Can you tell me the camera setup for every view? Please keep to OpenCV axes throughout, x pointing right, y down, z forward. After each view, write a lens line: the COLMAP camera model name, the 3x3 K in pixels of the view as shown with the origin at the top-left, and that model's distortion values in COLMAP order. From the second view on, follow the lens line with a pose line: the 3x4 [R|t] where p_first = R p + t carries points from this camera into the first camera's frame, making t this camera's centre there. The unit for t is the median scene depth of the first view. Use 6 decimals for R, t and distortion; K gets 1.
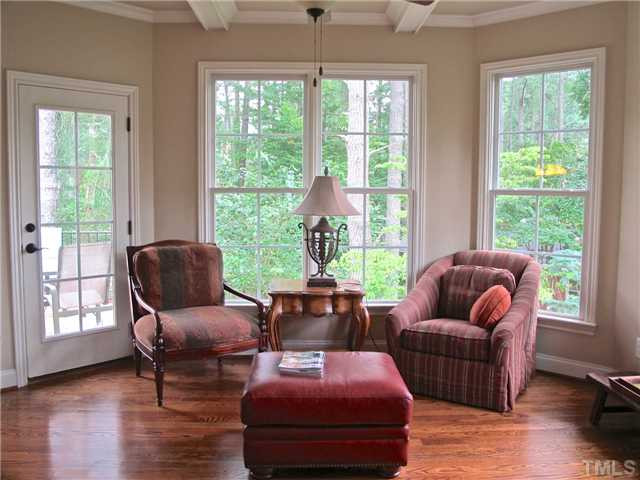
lens RADIAL K [[564.1, 0, 320.0], [0, 564.1, 240.0], [0, 0, 1]] dist [-0.109820, -0.001117]
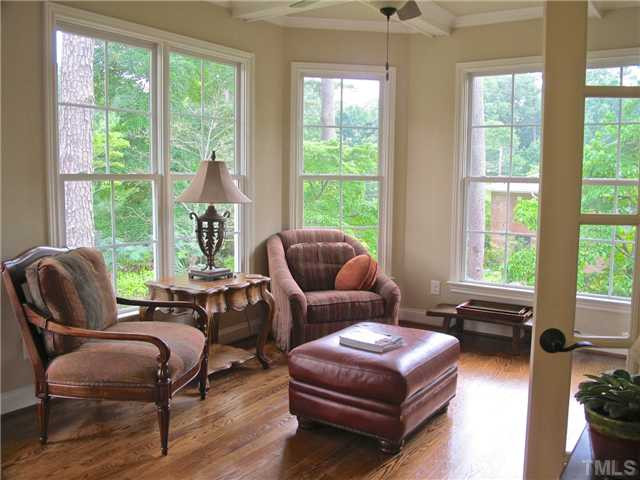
lens RADIAL K [[564.1, 0, 320.0], [0, 564.1, 240.0], [0, 0, 1]] dist [-0.109820, -0.001117]
pose [[0.584271, -0.090444, 0.806503, -0.636254], [0.067947, 0.995733, 0.062440, -0.029487], [-0.808709, 0.018317, 0.587923, 0.314295]]
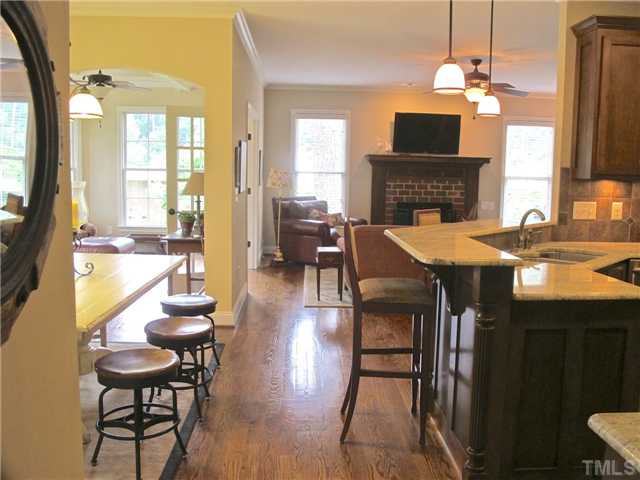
lens RADIAL K [[564.1, 0, 320.0], [0, 564.1, 240.0], [0, 0, 1]] dist [-0.109820, -0.001117]
pose [[-0.032555, -0.130460, 0.990919, -1.698635], [0.078615, 0.988038, 0.132664, -0.017568], [-0.996373, 0.082220, -0.021909, 0.065767]]
